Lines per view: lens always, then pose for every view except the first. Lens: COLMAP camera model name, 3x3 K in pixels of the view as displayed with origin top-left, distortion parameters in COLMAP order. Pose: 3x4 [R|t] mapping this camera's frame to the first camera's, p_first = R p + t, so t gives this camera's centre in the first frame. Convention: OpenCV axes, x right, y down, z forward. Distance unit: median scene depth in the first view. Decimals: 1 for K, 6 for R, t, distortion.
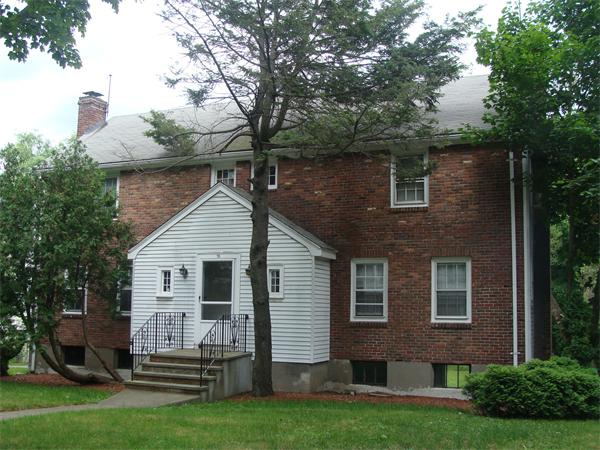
lens RADIAL K [[691.6, 0, 300.0], [0, 691.6, 225.0], [0, 0, 1]] dist [-0.120702, 0.018228]
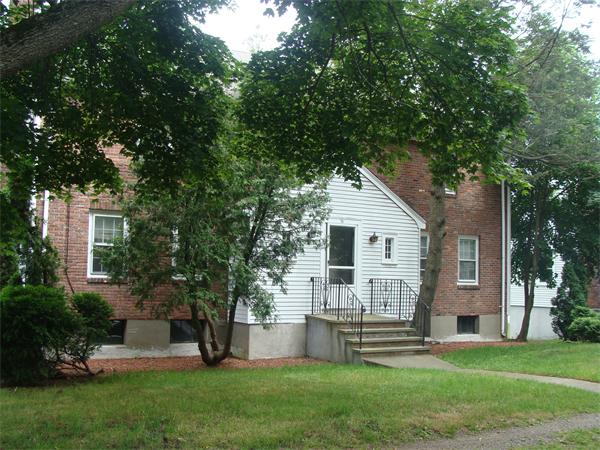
lens RADIAL K [[691.6, 0, 300.0], [0, 691.6, 225.0], [0, 0, 1]] dist [-0.120702, 0.018228]
pose [[0.578125, 0.058572, 0.813843, -1.070047], [-0.119024, 0.992805, 0.013098, 0.048303], [-0.807221, -0.104439, 0.580937, 0.503425]]
